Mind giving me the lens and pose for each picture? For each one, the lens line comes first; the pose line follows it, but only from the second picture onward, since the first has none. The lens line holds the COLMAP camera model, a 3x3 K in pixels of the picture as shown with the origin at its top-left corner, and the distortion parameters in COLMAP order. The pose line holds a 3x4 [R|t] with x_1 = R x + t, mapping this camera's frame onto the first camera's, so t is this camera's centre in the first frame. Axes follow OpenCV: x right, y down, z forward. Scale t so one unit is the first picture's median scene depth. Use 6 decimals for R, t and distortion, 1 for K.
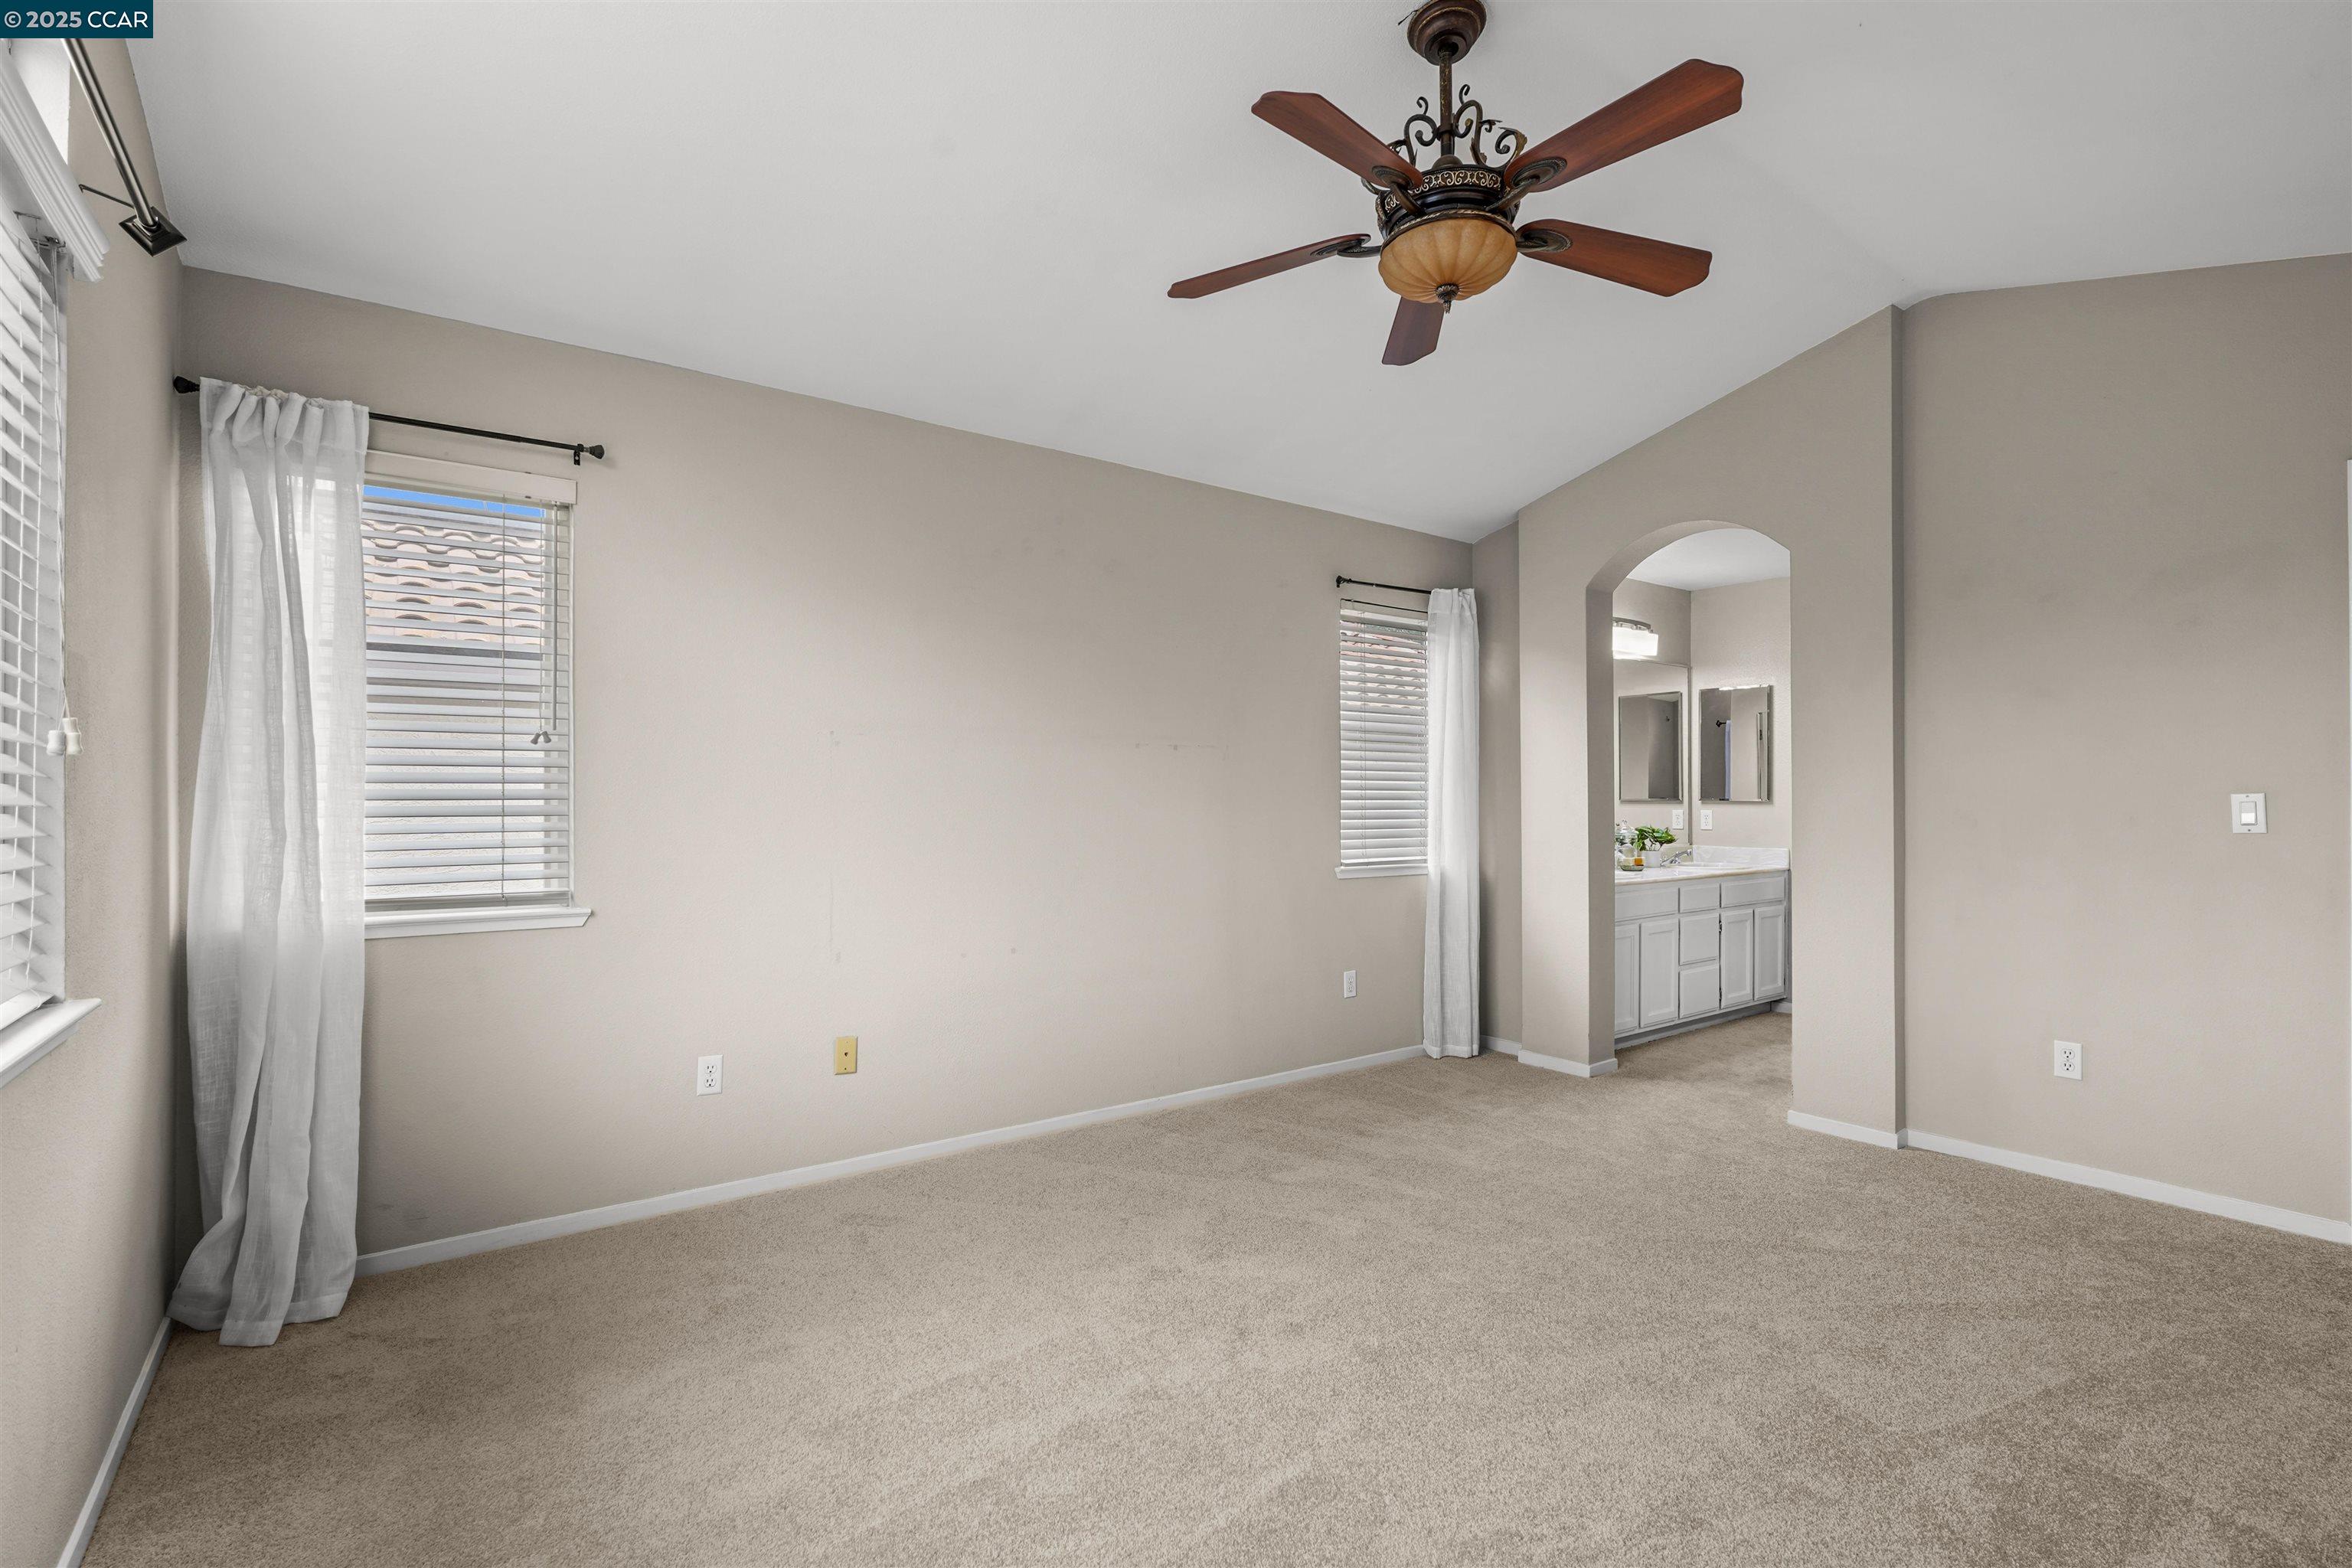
lens RADIAL K [[1080.9, 0, 1178.4], [0, 1080.9, 798.3], [0, 0, 1]] dist [-0.000235, 0.000113]
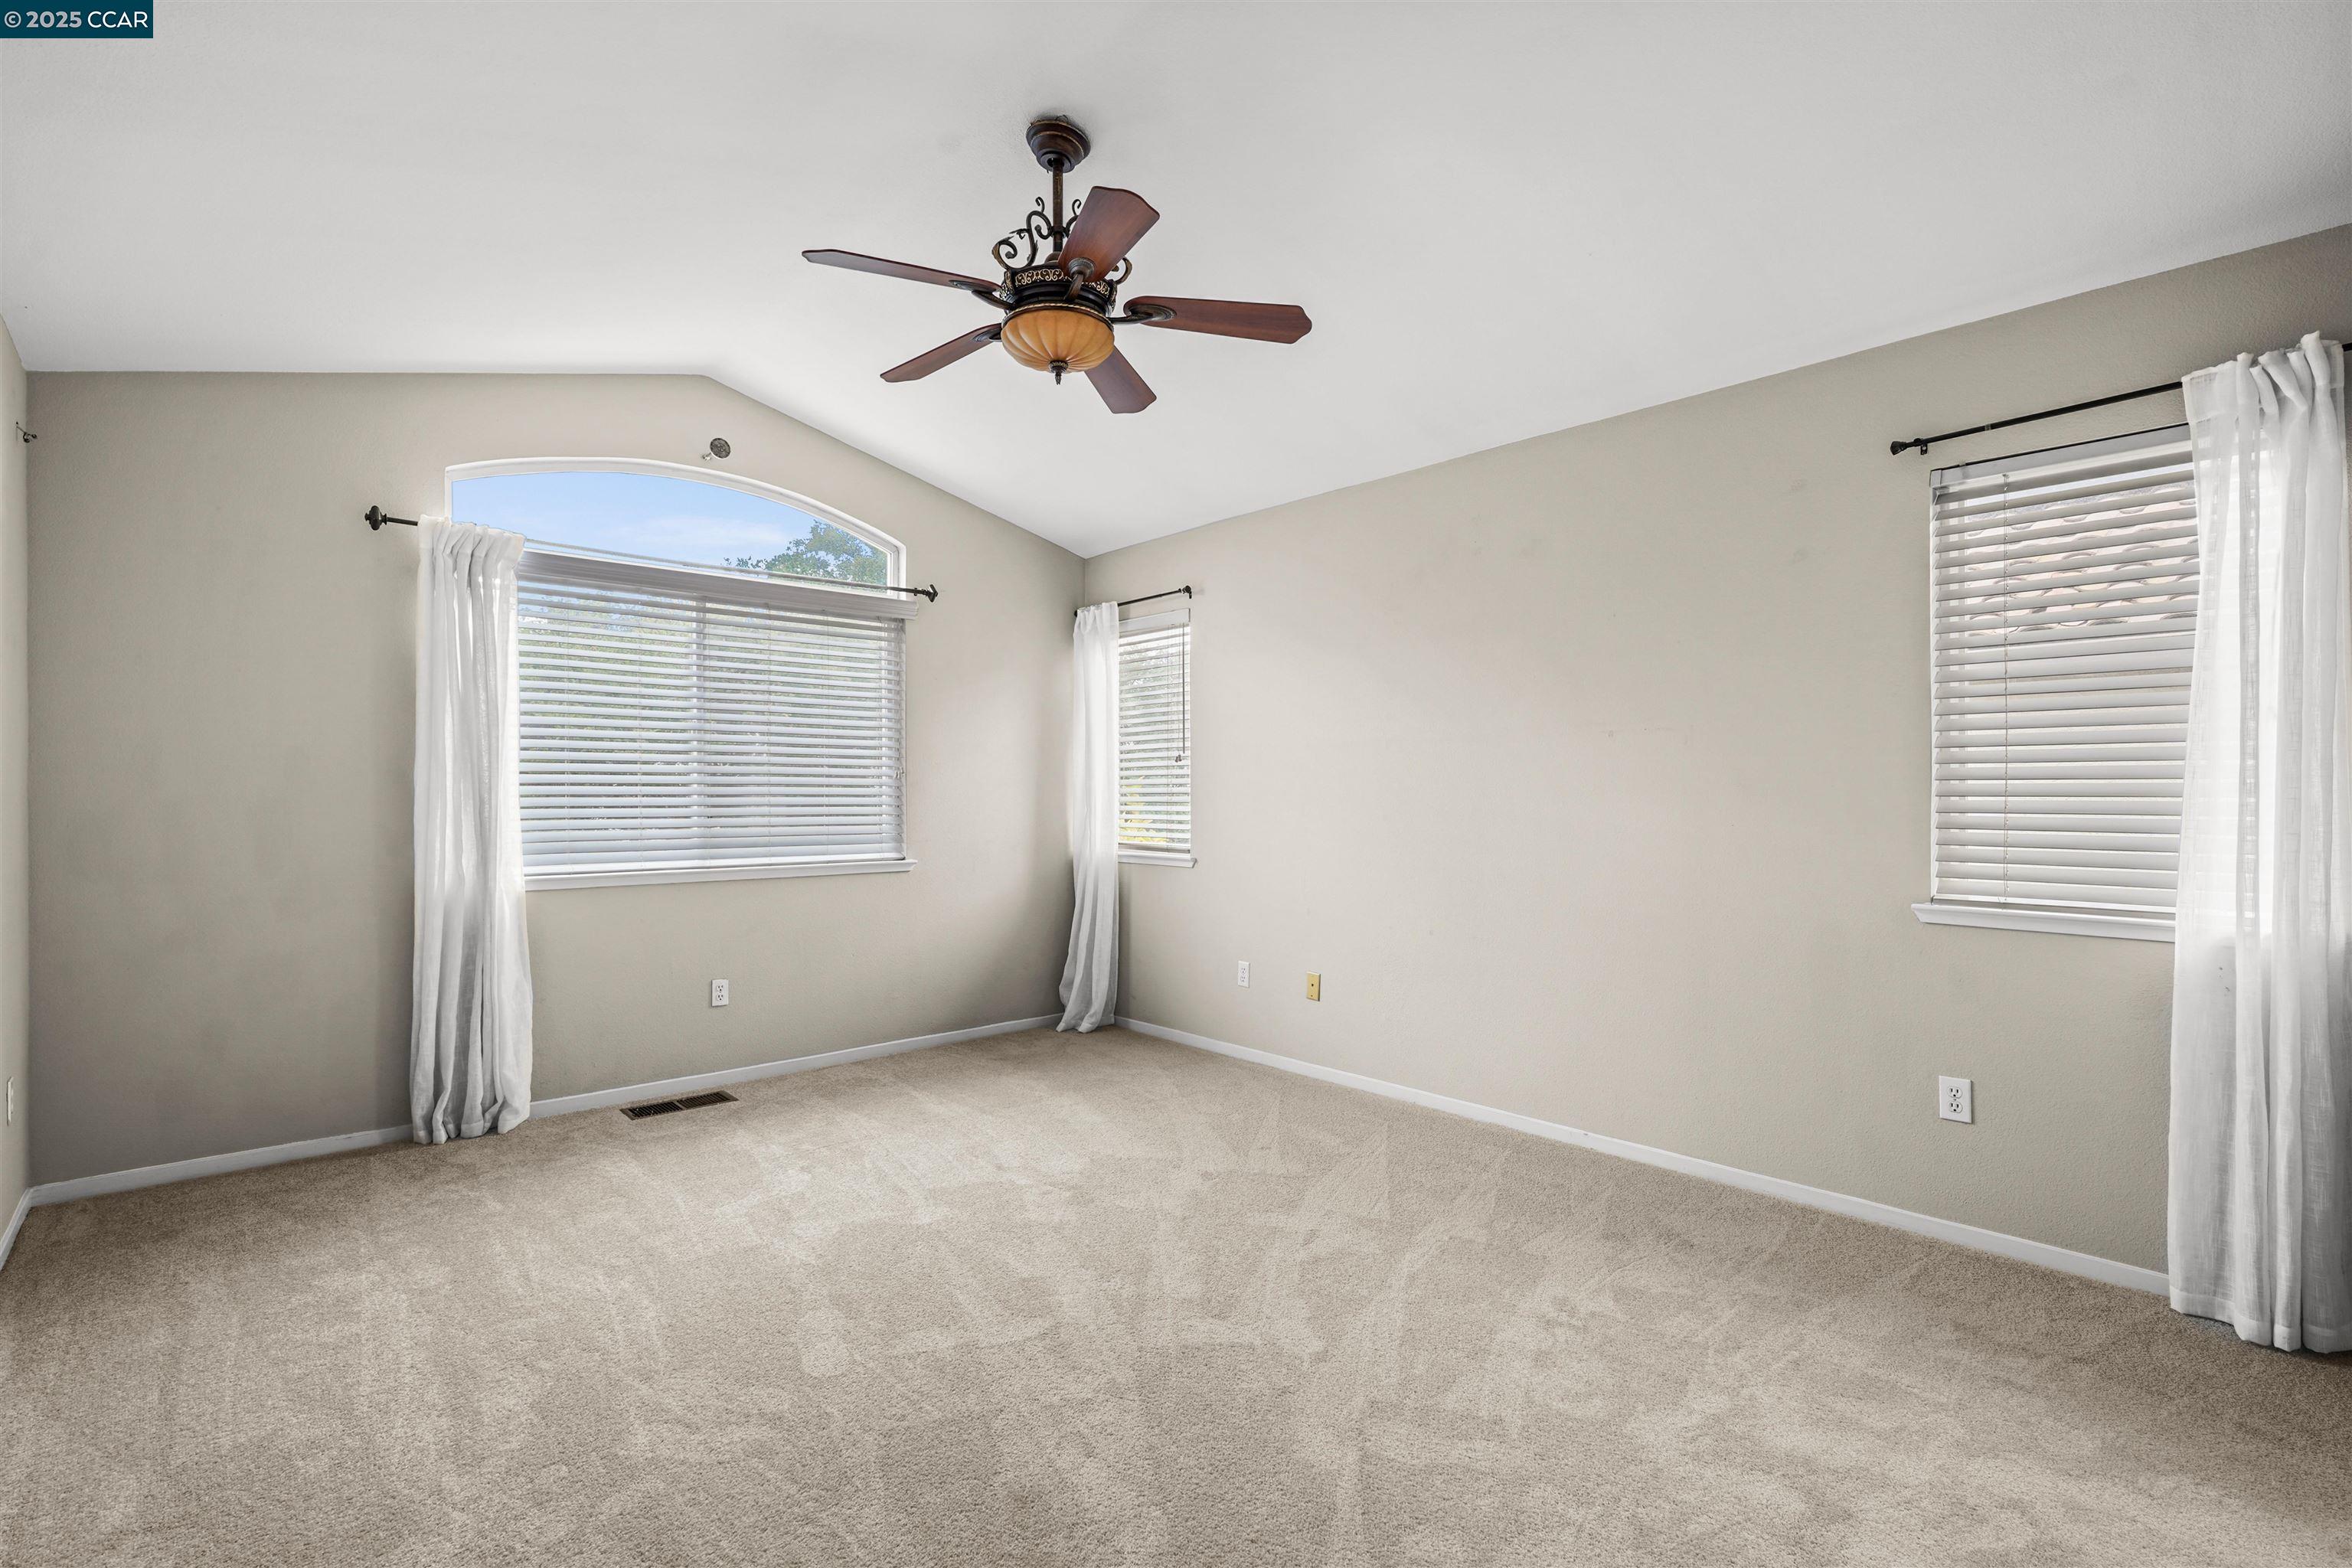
lens RADIAL K [[1080.9, 0, 1178.4], [0, 1080.9, 798.3], [0, 0, 1]] dist [-0.000235, 0.000113]
pose [[0.100993, 0.003383, -0.994881, 1.198137], [-0.003003, 0.999991, 0.003096, 0.003389], [0.994883, 0.002675, 0.101002, 0.837655]]
